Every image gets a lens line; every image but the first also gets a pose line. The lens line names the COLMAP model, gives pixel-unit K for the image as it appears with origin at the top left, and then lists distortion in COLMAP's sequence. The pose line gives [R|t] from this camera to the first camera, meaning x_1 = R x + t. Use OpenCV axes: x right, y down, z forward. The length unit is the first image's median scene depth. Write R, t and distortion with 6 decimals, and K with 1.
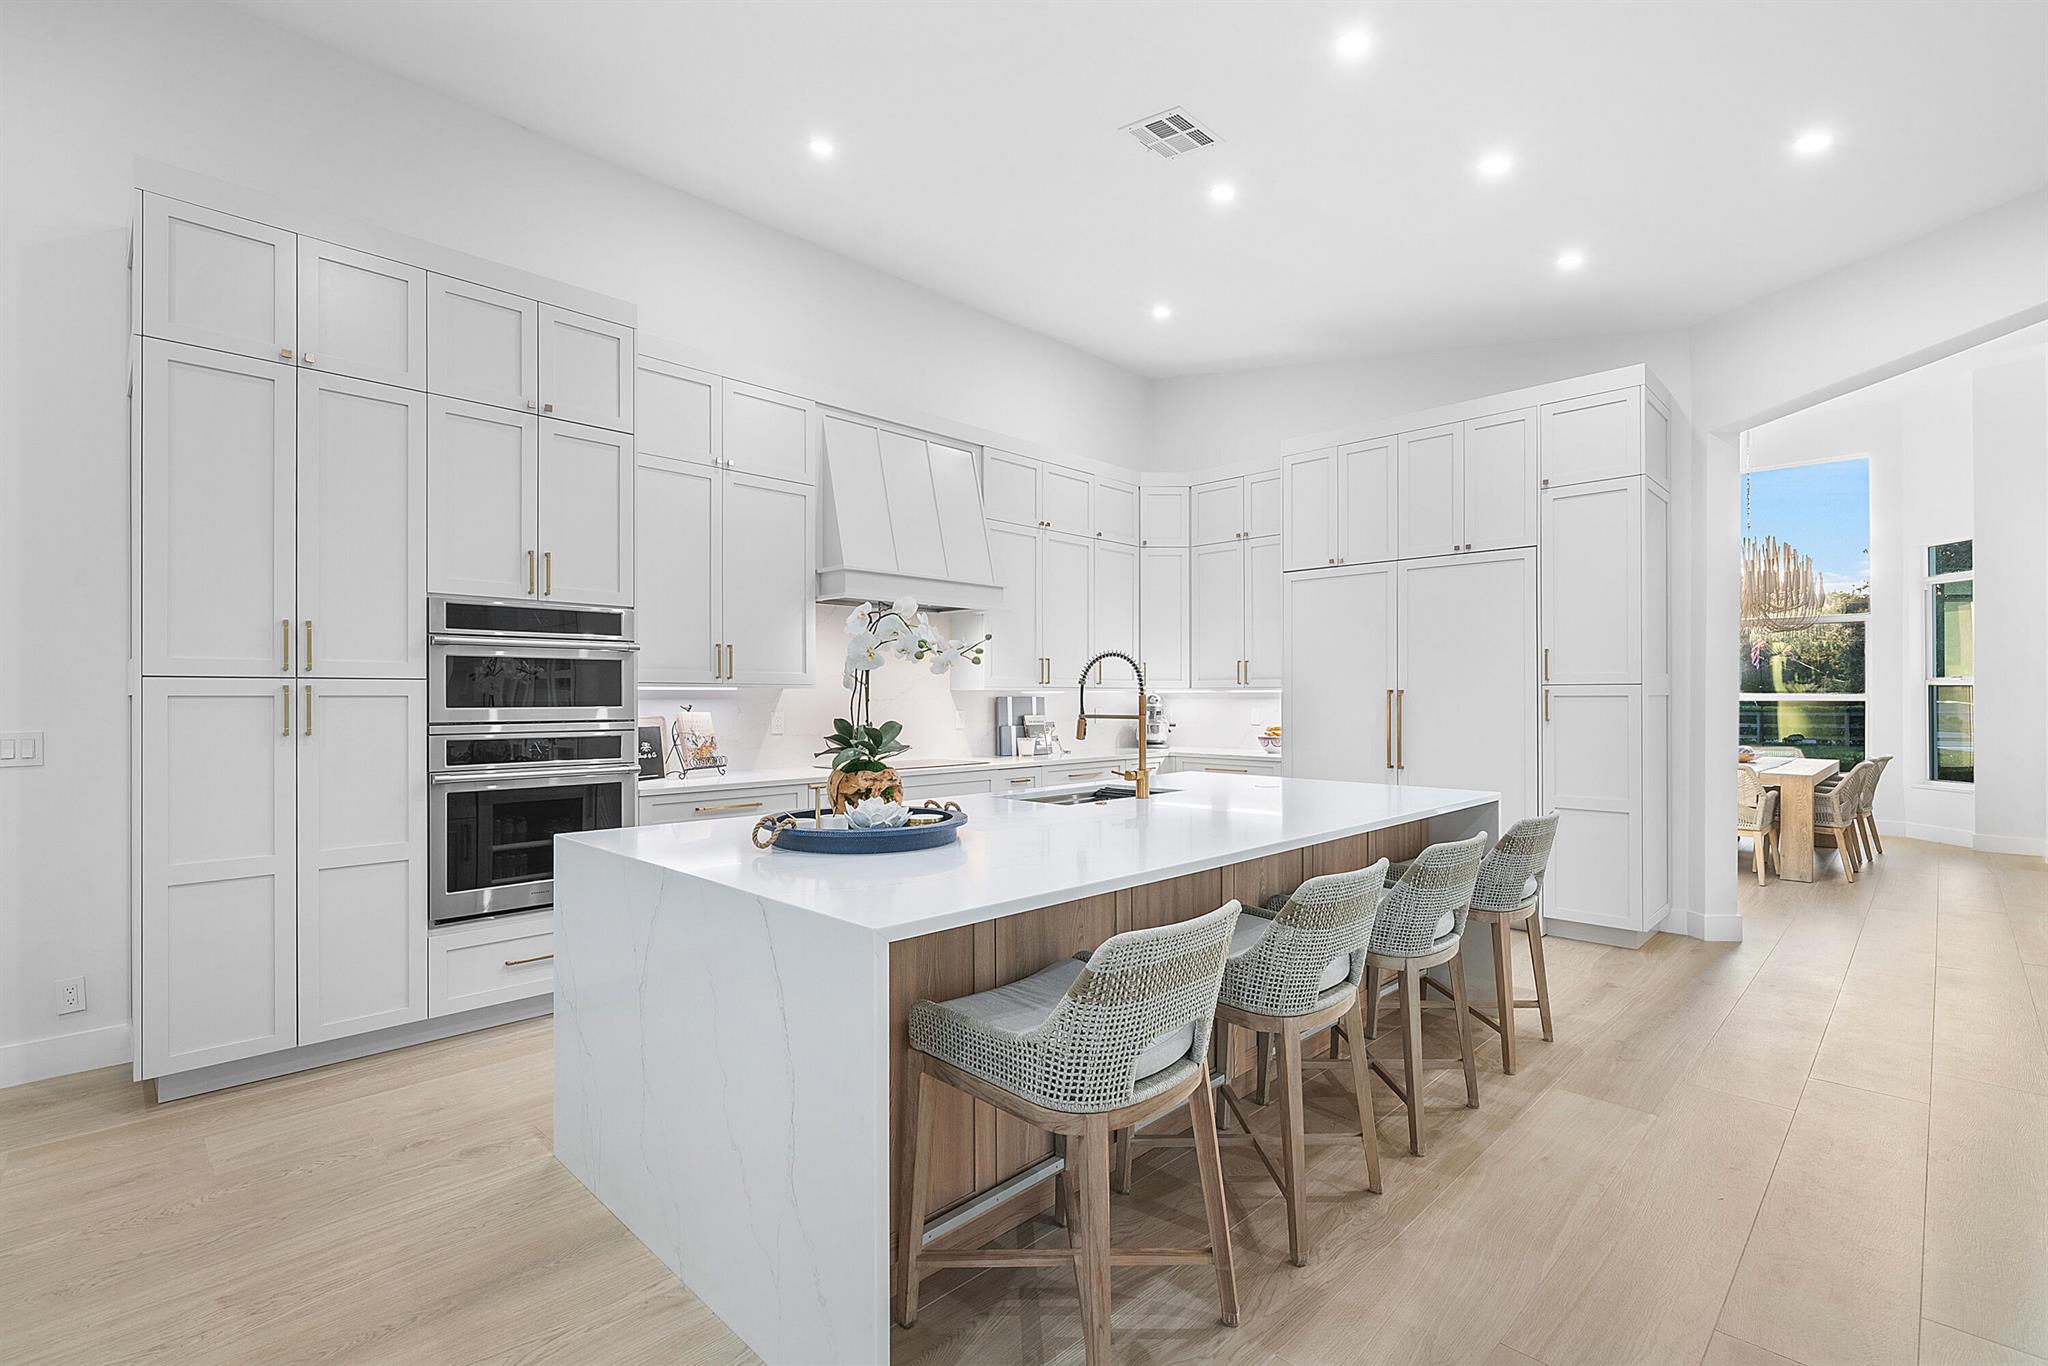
lens RADIAL K [[924.9, 0, 1024.0], [0, 924.9, 683.0], [0, 0, 1]] dist [0.000503, 0.000491]
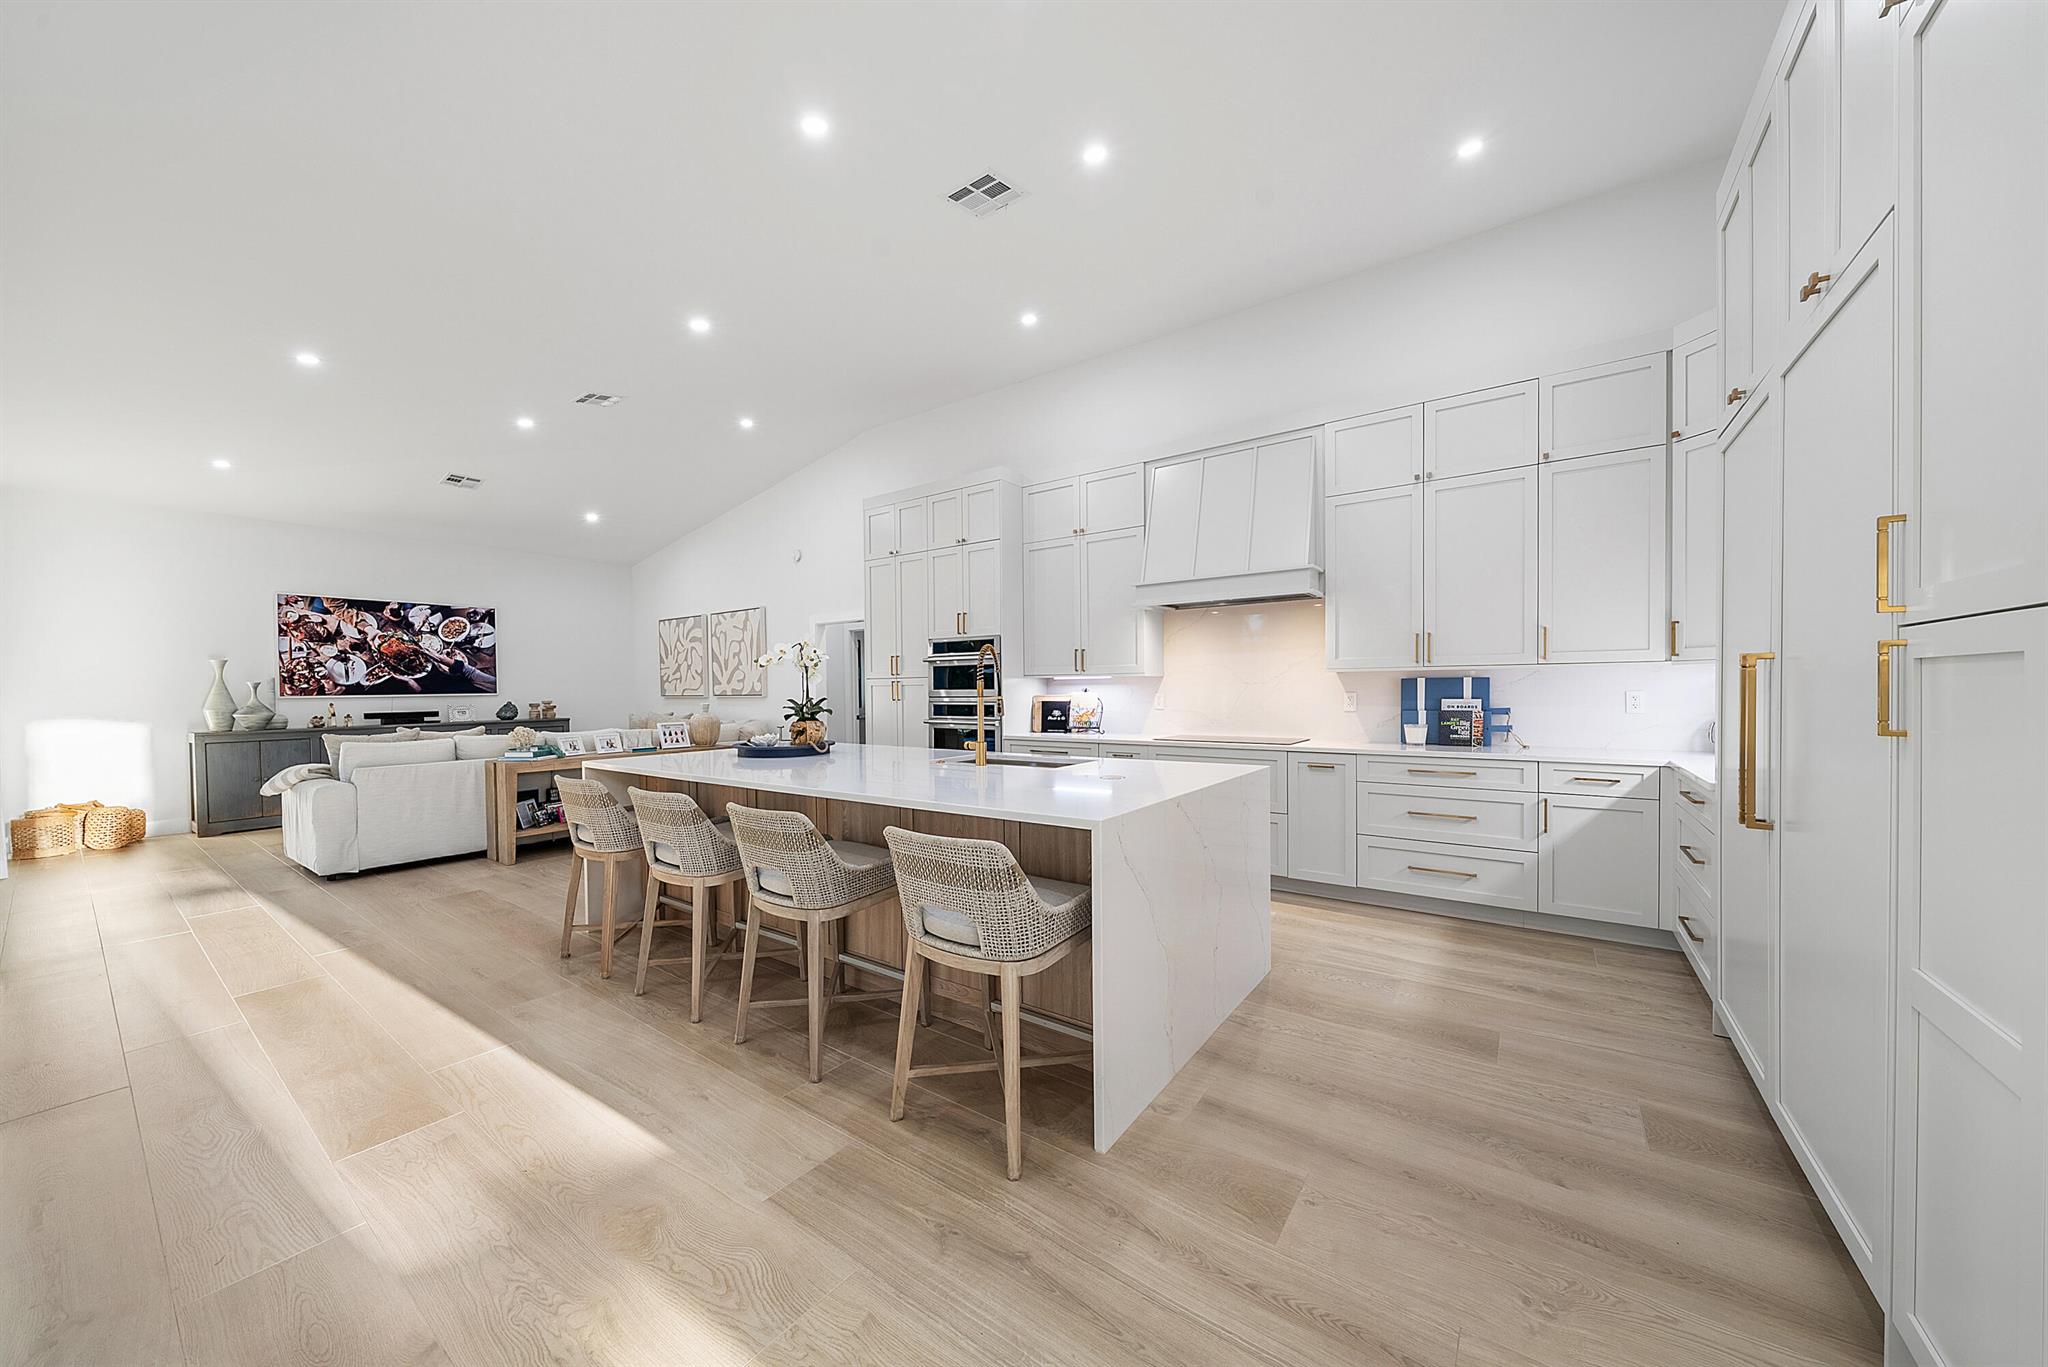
lens RADIAL K [[713.3, 0, 1024.0], [0, 713.3, 683.5], [0, 0, 1]] dist [0.000754, -0.000068]
pose [[0.156410, -0.007162, -0.987666, 0.600511], [0.027180, 0.999626, -0.002945, 0.012396], [0.987318, -0.026384, 0.156546, 0.518308]]
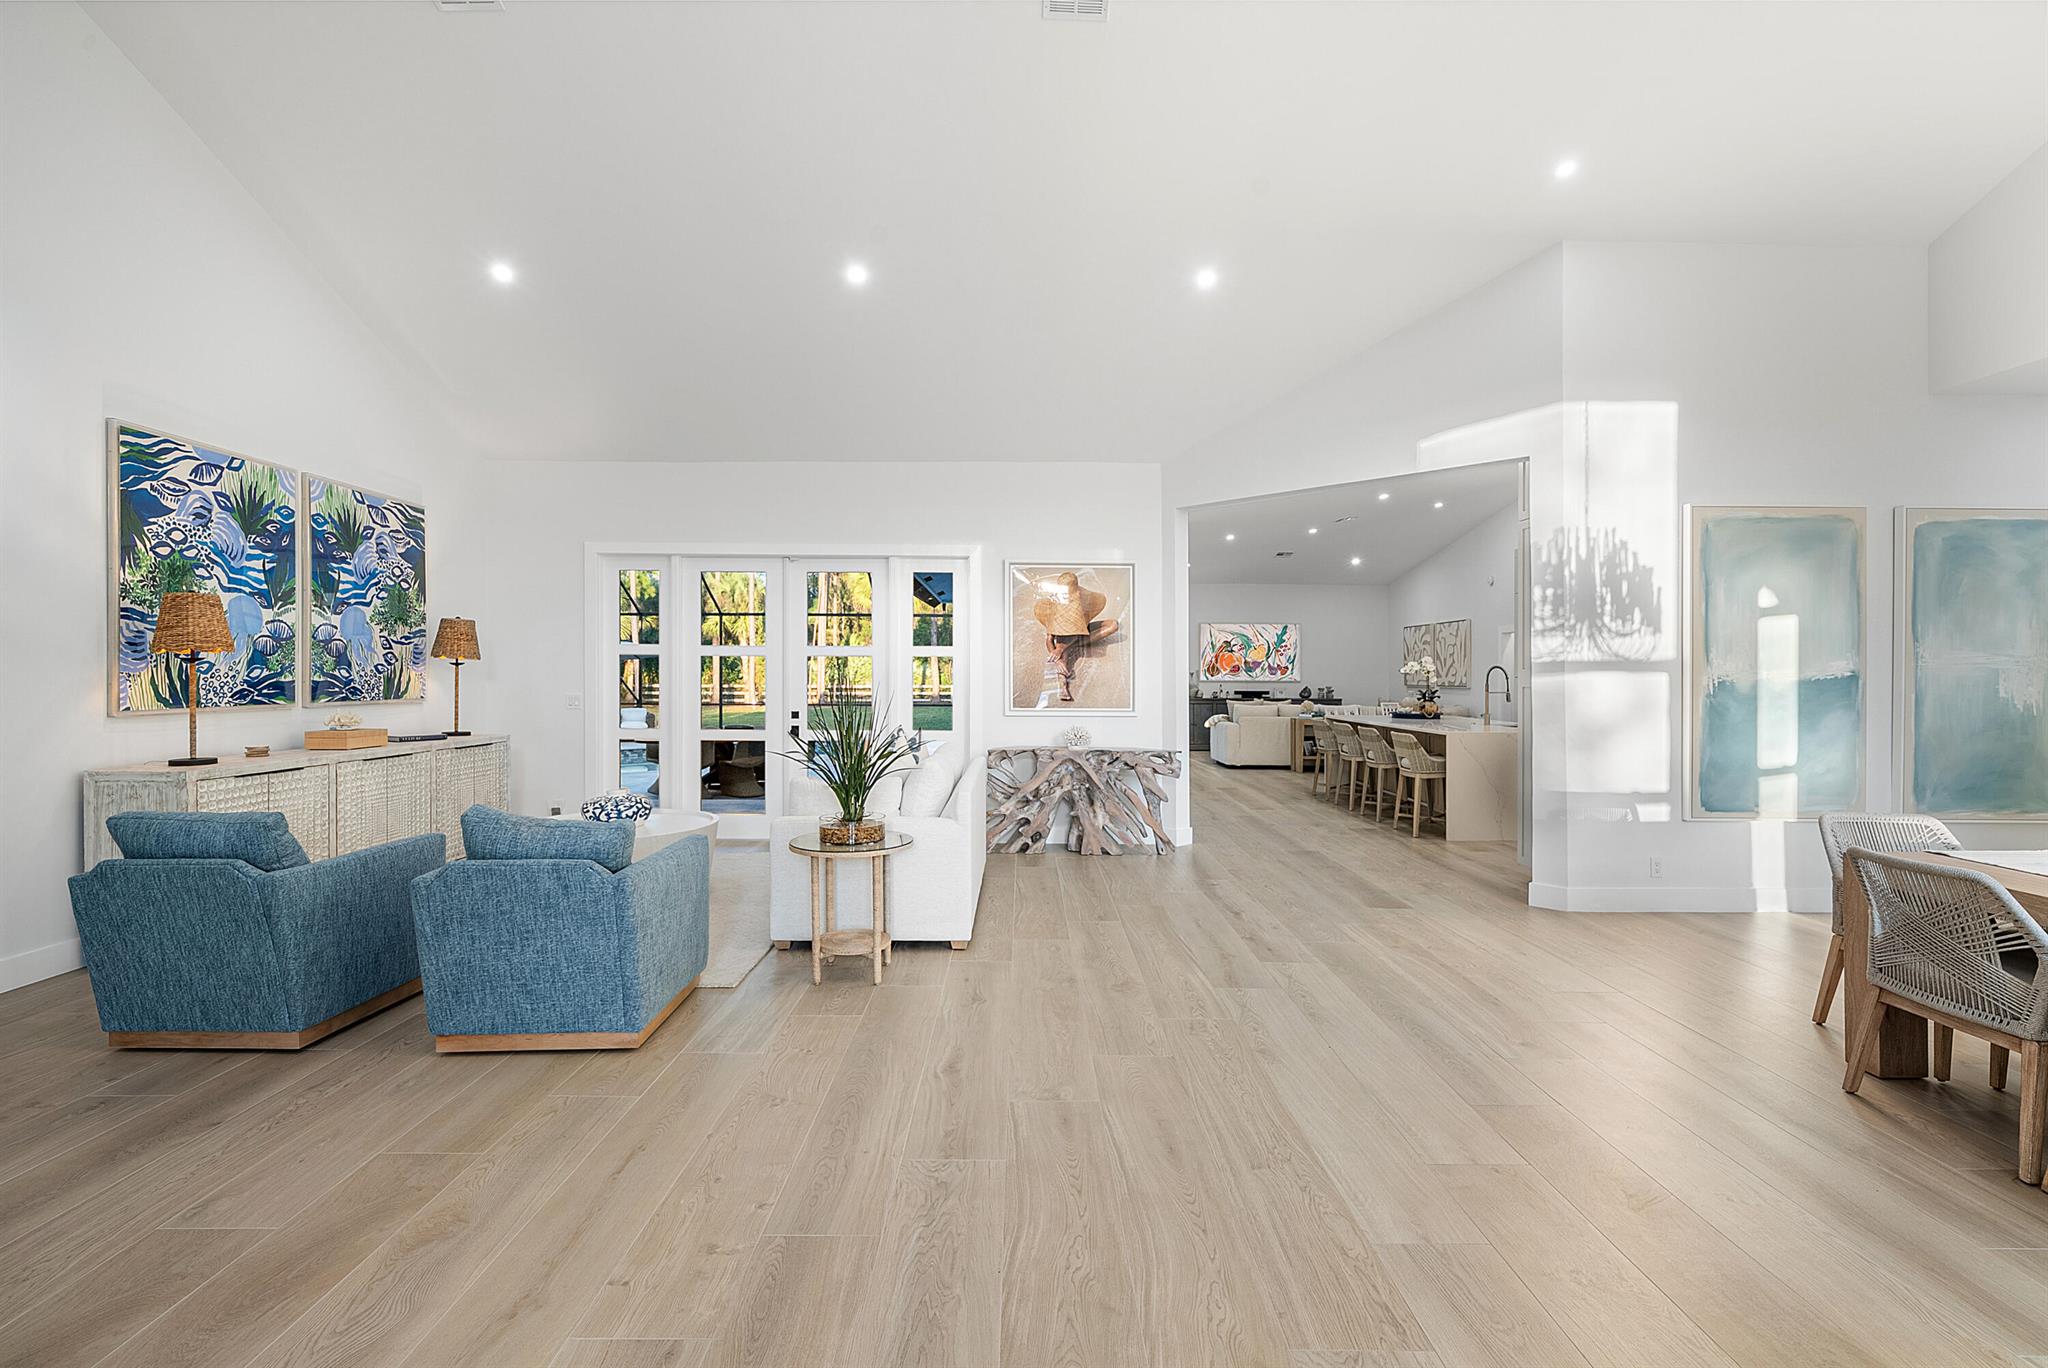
lens RADIAL K [[924.9, 0, 1024.0], [0, 924.9, 684.0], [0, 0, 1]] dist [0.000503, 0.000491]
pose [[-0.704258, 0.003118, -0.709937, 1.578030], [0.003572, 0.999993, 0.000849, 0.004811], [0.709935, -0.001938, -0.704264, 1.065830]]
